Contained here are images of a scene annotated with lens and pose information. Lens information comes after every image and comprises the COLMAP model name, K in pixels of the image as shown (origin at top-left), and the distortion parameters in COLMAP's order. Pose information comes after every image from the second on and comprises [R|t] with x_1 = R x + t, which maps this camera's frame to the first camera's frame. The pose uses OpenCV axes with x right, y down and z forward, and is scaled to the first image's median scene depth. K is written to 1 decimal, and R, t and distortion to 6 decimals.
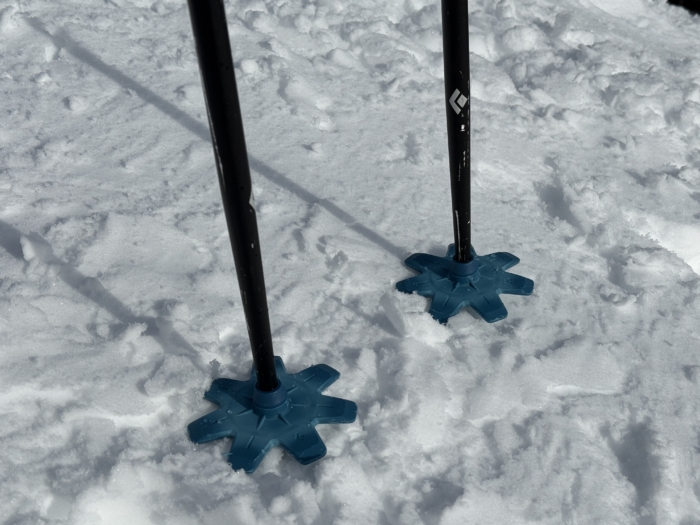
lens RADIAL K [[1174.5, 0, 346.2], [0, 1174.5, 262.0], [0, 0, 1]] dist [0.135199, 0.000000]
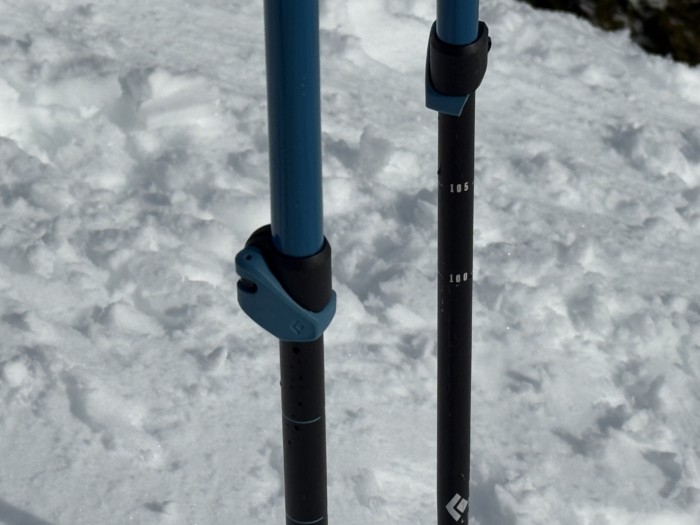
lens RADIAL K [[2483.2, 0, 349.5], [0, 2483.2, 262.8], [0, 0, 1]] dist [0.119625, 0.000000]
pose [[0.951174, -0.126155, 0.281698, -0.280210], [0.121107, 0.992010, 0.035336, -0.246677], [-0.283905, 0.000505, 0.958852, -0.366730]]
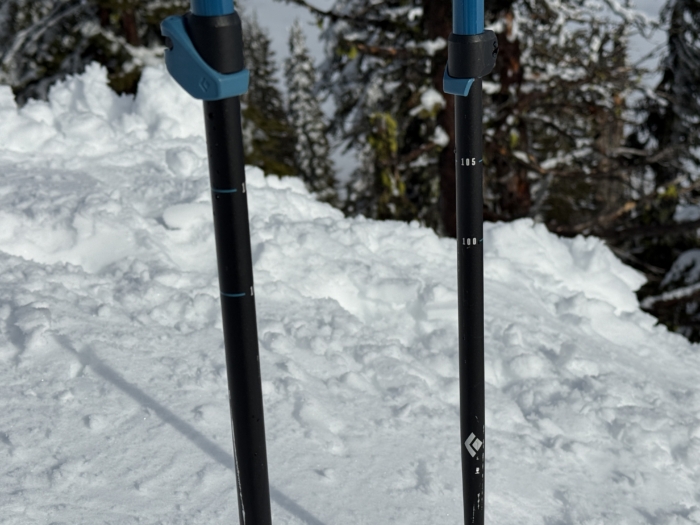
lens RADIAL K [[1174.5, 0, 348.2], [0, 1174.5, 261.7], [0, 0, 1]] dist [0.135199, 0.000000]
pose [[0.999082, 0.042737, -0.002911, -0.011893], [-0.042155, 0.968846, -0.244050, -0.024154], [-0.007610, 0.243948, 0.969758, -0.021374]]
